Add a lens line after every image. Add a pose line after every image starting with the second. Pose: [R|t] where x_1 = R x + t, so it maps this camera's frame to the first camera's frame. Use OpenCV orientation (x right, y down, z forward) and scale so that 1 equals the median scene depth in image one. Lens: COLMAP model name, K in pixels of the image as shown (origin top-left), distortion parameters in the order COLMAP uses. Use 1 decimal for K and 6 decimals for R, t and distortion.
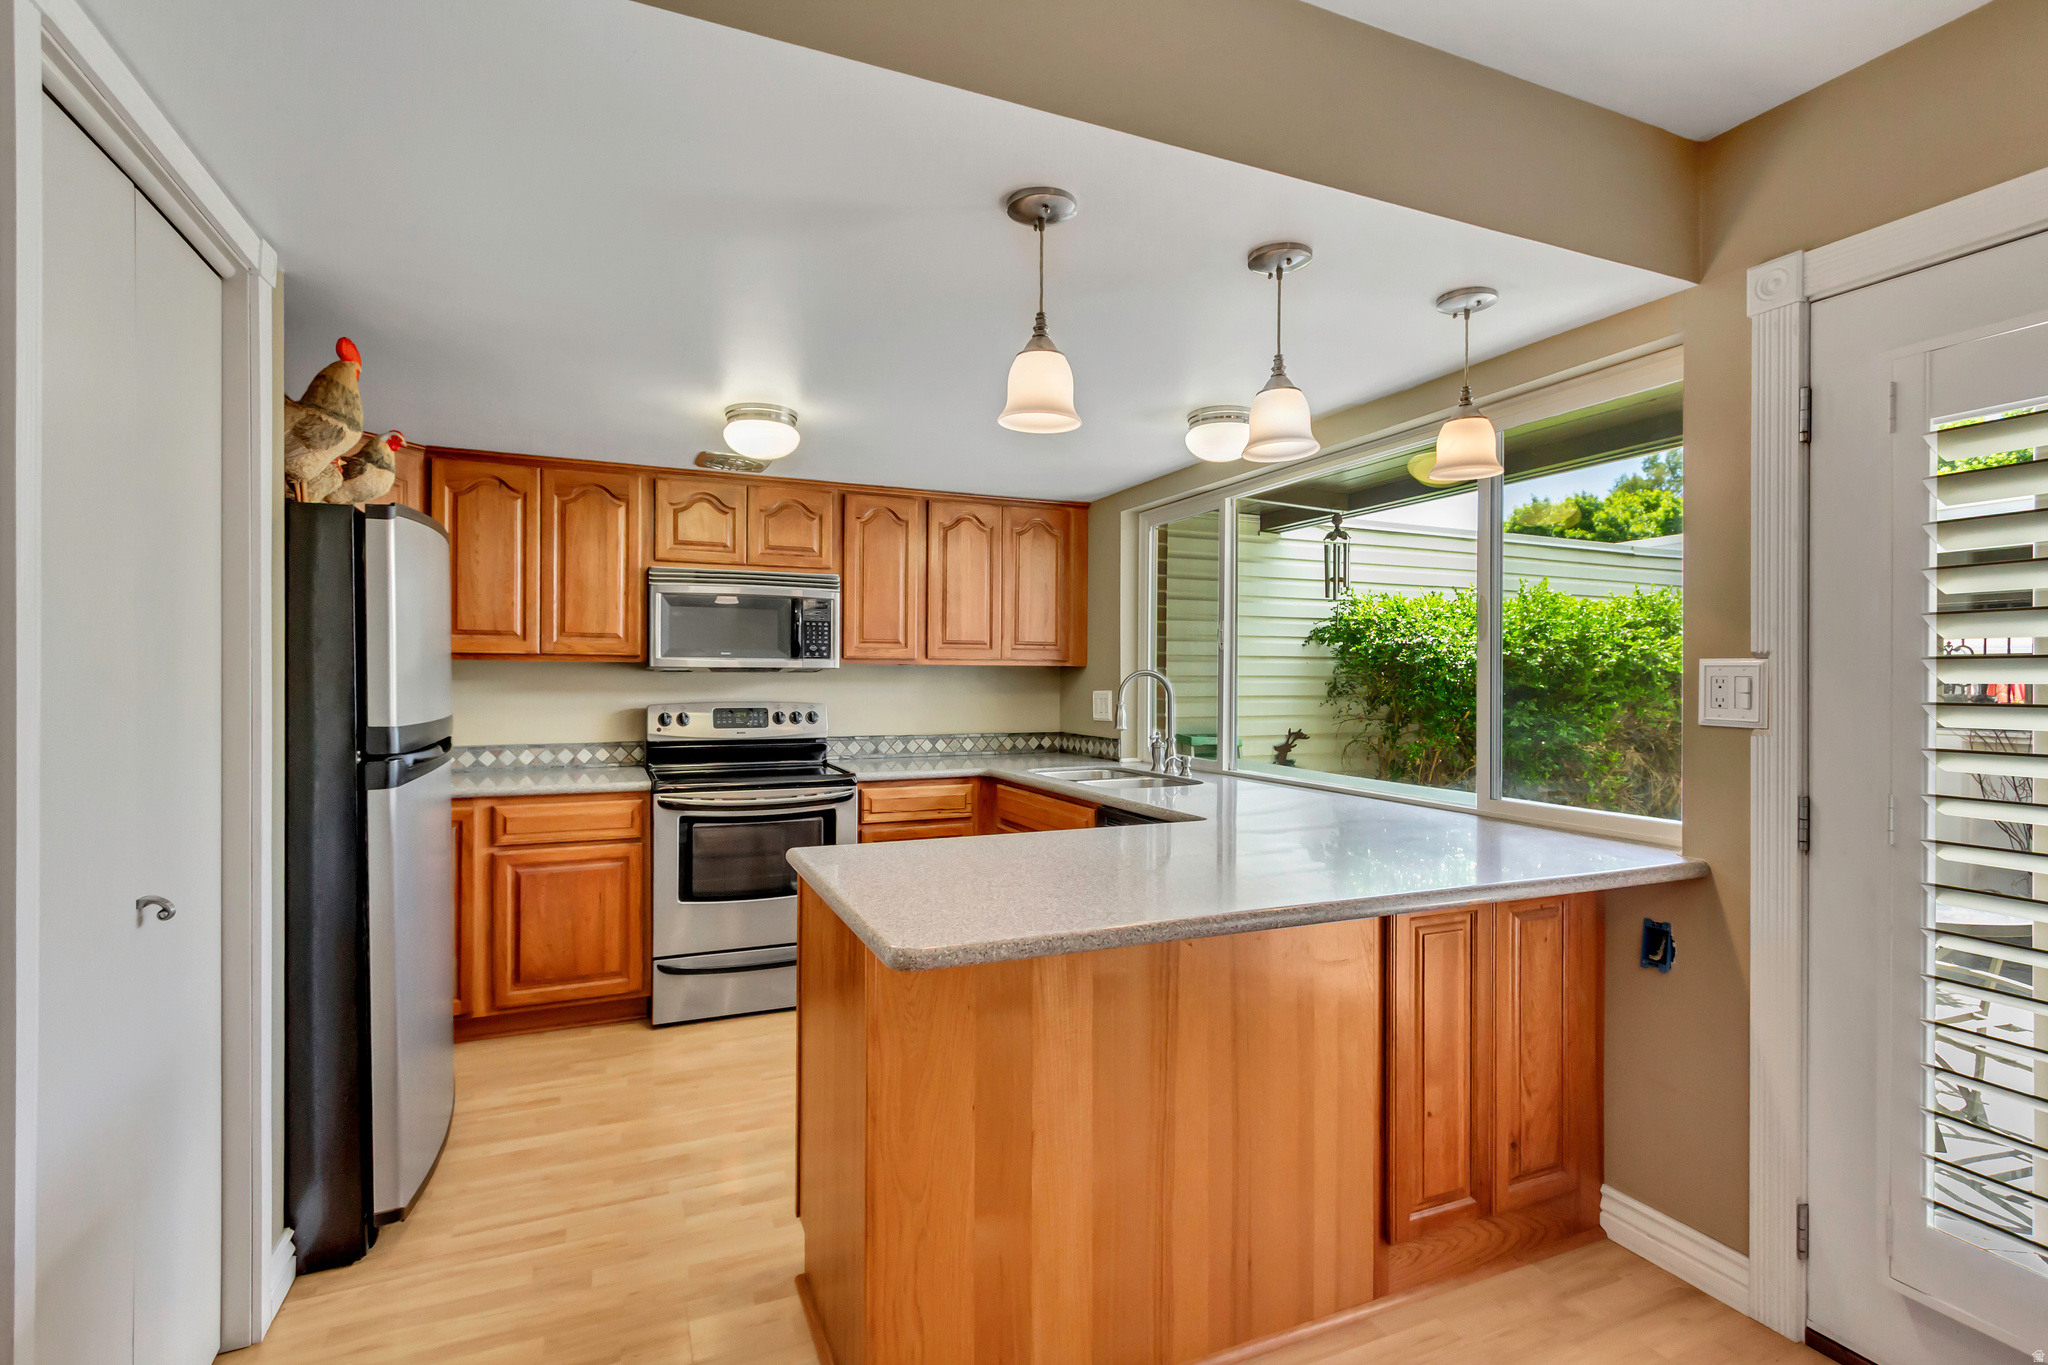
lens RADIAL K [[939.7, 0, 1030.8], [0, 939.7, 678.2], [0, 0, 1]] dist [0.011990, -0.004082]
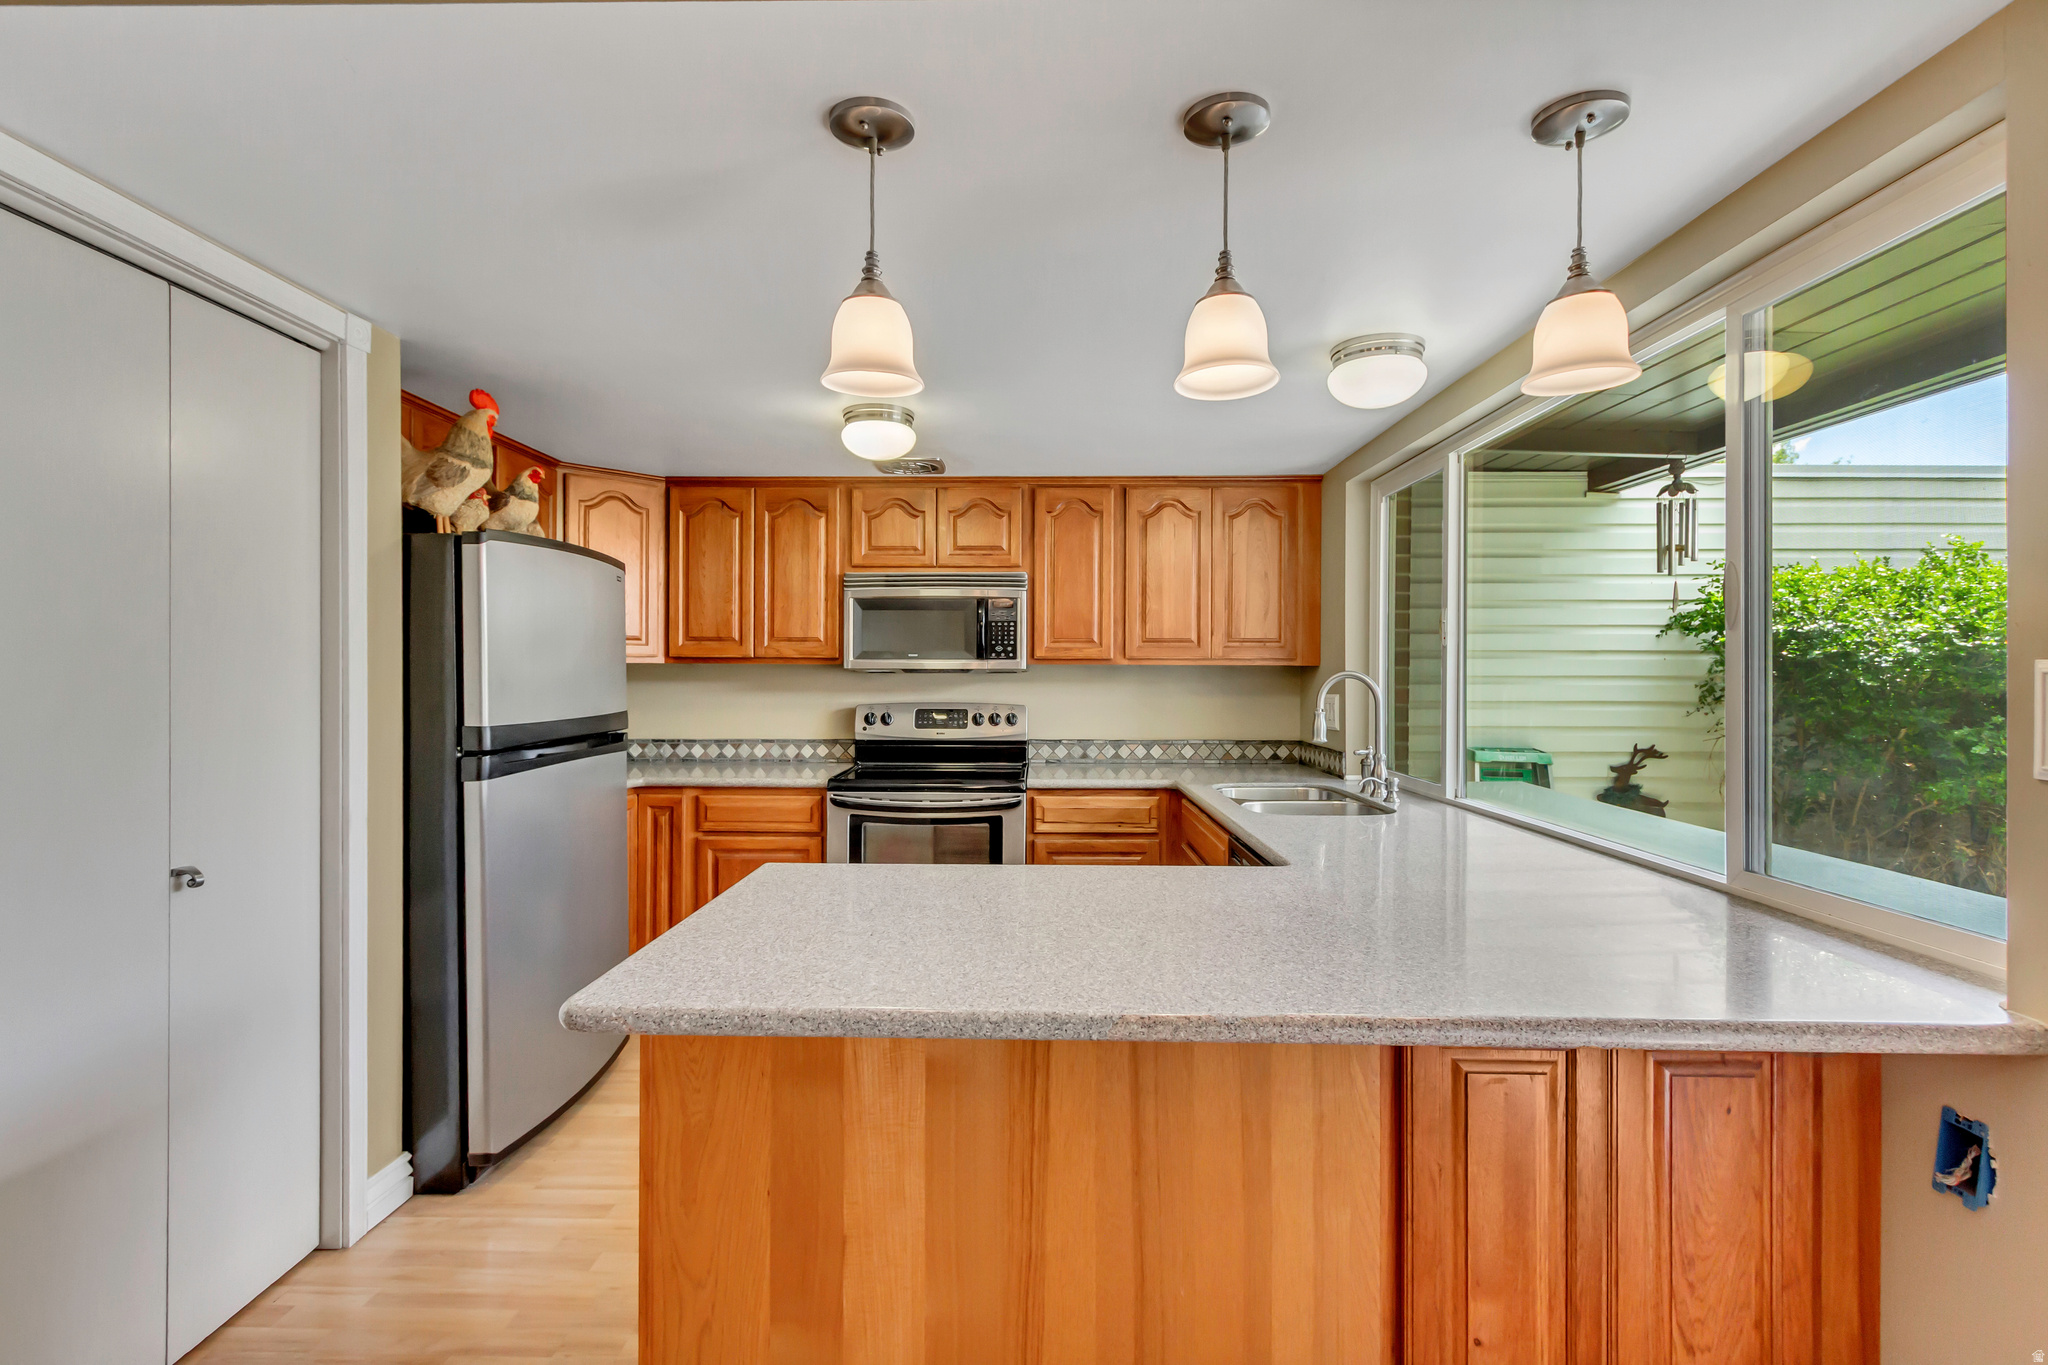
lens RADIAL K [[939.7, 0, 1031.9], [0, 939.7, 672.2], [0, 0, 1]] dist [0.011990, -0.004082]
pose [[0.909996, -0.000675, -0.414616, 0.289637], [0.000129, 0.999999, -0.001345, -0.009048], [0.414616, 0.001171, 0.909995, 0.179948]]
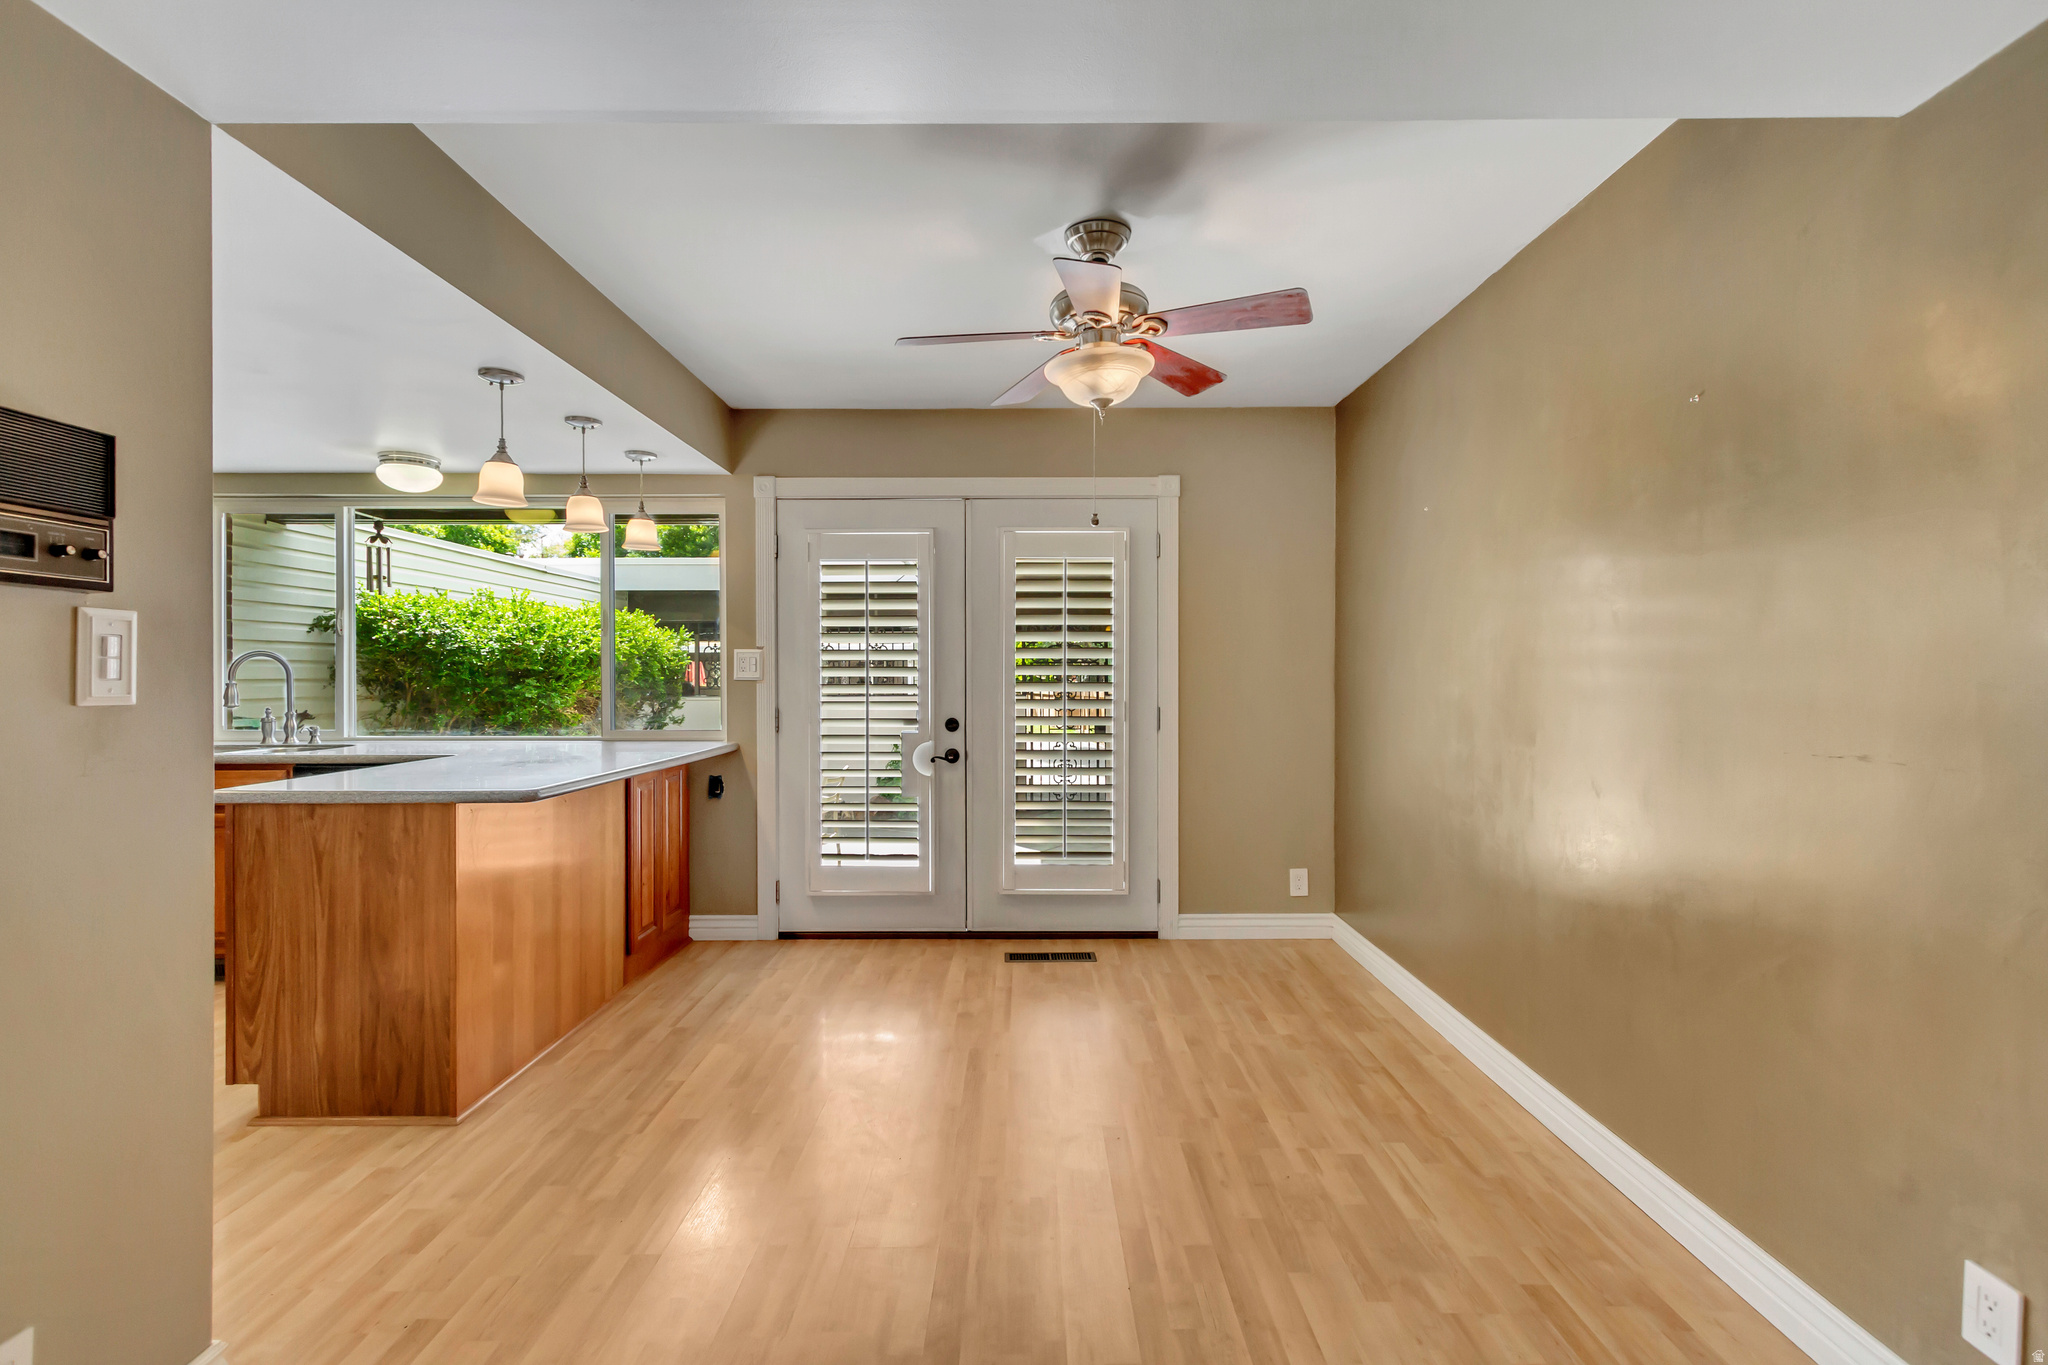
lens RADIAL K [[939.7, 0, 1008.4], [0, 939.7, 679.4], [0, 0, 1]] dist [0.011990, -0.004082]
pose [[0.416787, -0.012273, 0.908921, -0.703114], [0.003872, 0.999924, 0.011726, 0.018673], [-0.908996, -0.001367, 0.416803, -0.329951]]
